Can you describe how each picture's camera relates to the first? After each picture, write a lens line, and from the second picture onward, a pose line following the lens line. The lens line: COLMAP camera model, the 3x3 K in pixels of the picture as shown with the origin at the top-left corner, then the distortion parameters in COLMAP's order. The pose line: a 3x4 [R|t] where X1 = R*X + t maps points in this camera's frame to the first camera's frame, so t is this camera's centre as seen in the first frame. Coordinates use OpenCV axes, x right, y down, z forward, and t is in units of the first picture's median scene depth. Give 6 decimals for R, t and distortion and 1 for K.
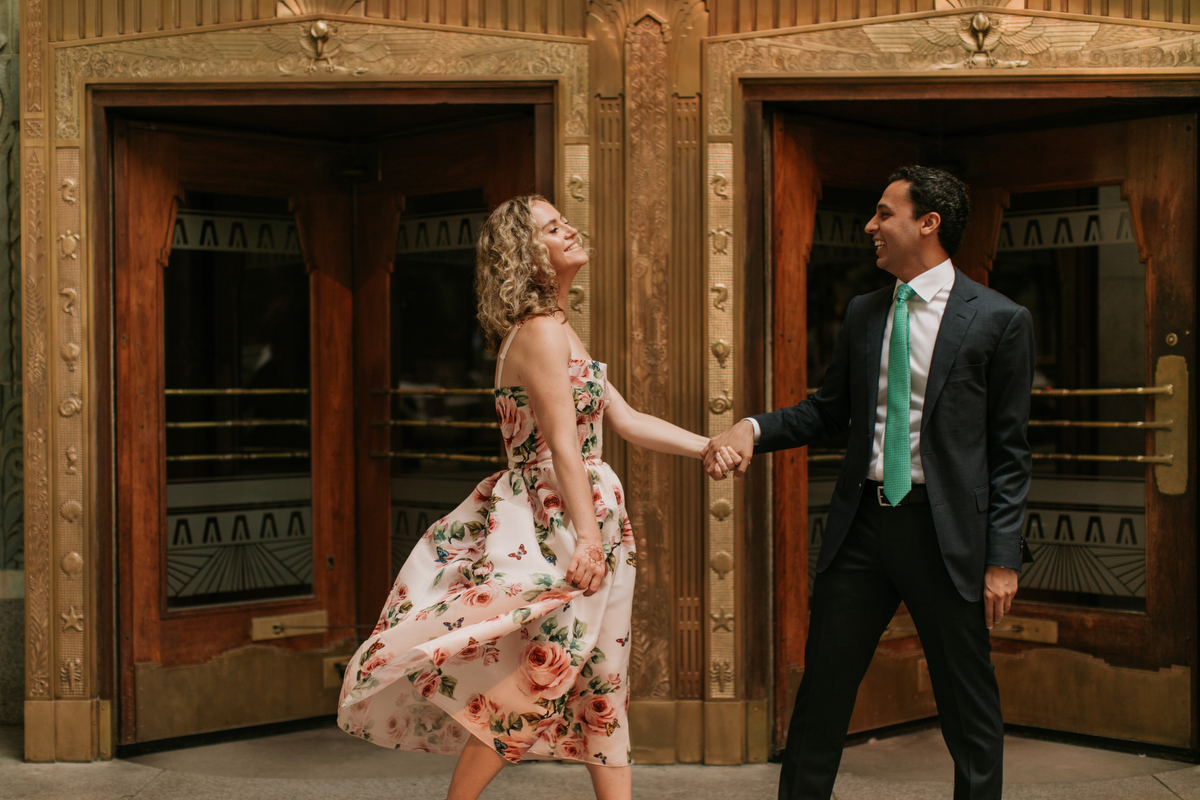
lens RADIAL K [[1709.2, 0, 600.0], [0, 1709.2, 400.0], [0, 0, 1]] dist [0.021027, -0.002973]
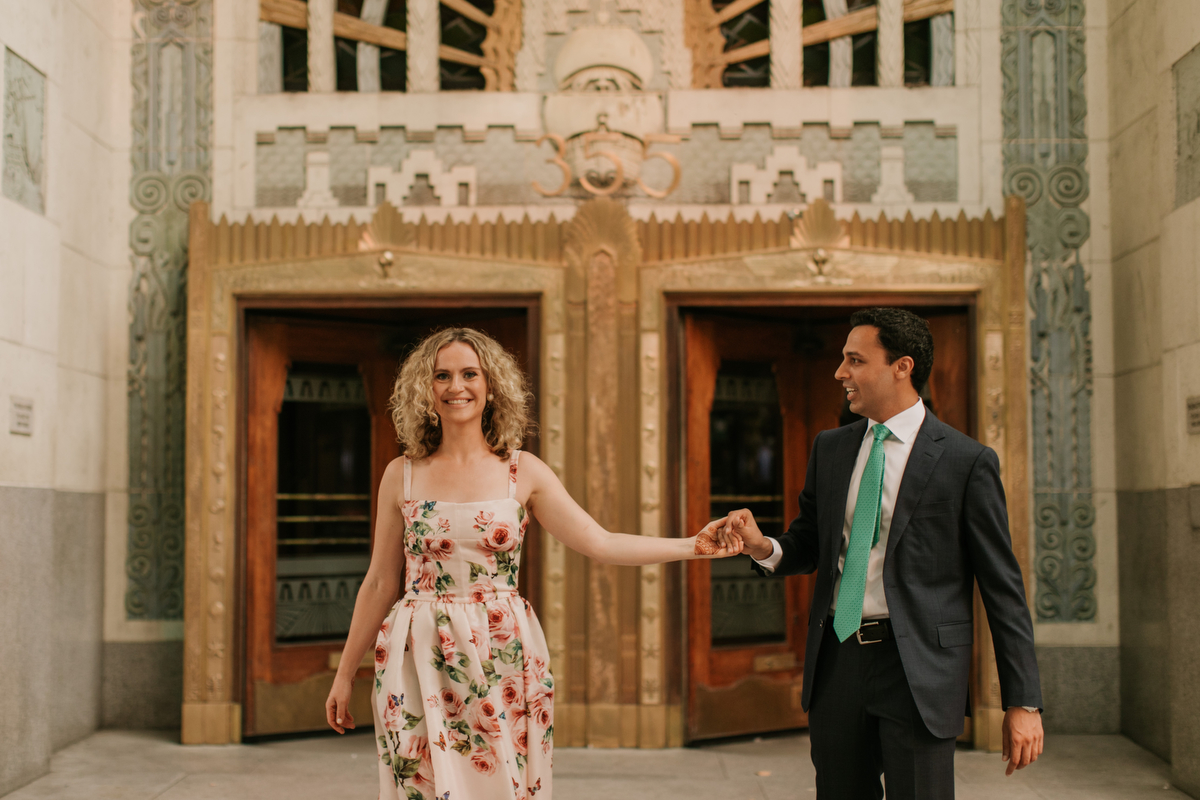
lens RADIAL K [[1674.7, 0, 579.8], [0, 1674.7, 403.1], [0, 0, 1]] dist [0.022210, -0.009567]
pose [[0.999987, 0.003873, -0.003314, 0.013155], [-0.004098, 0.997485, -0.070757, 0.016670], [0.003032, 0.070770, 0.997488, -0.473091]]
